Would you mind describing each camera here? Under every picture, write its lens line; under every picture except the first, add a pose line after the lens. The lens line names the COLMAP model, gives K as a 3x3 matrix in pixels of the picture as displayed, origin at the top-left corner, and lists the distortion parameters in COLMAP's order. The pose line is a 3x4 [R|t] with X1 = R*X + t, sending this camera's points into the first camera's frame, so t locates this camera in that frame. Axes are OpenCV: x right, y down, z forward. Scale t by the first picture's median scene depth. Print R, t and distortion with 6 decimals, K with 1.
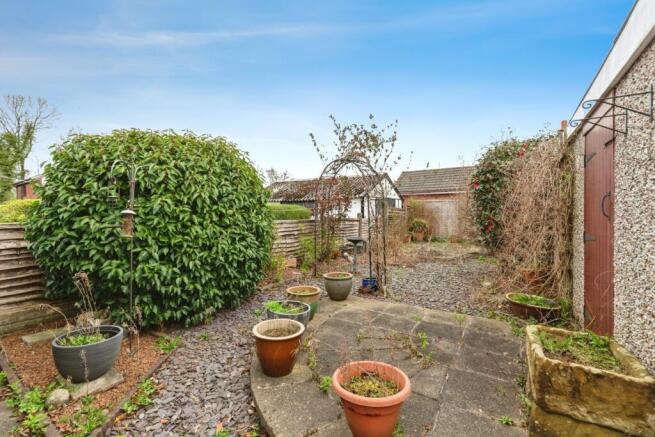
lens RADIAL K [[296.7, 0, 326.0], [0, 296.7, 216.4], [0, 0, 1]] dist [0.010917, -0.000998]
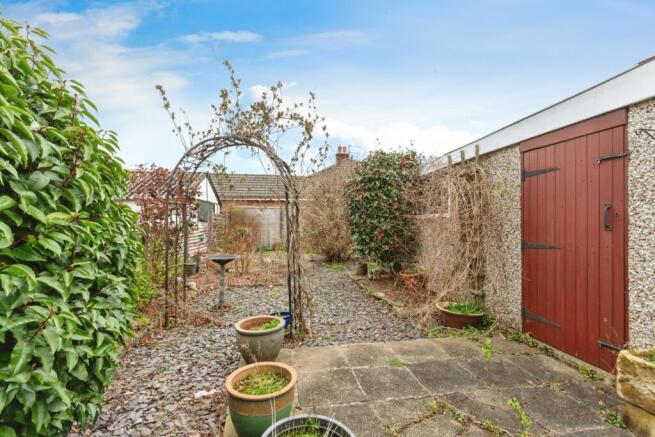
lens RADIAL K [[296.7, 0, 328.8], [0, 296.7, 220.4], [0, 0, 1]] dist [0.010917, -0.000998]
pose [[0.742192, 0.004133, 0.670175, -0.217033], [0.002120, 0.999962, -0.008514, -0.006016], [-0.670184, 0.007740, 0.742155, 0.371600]]
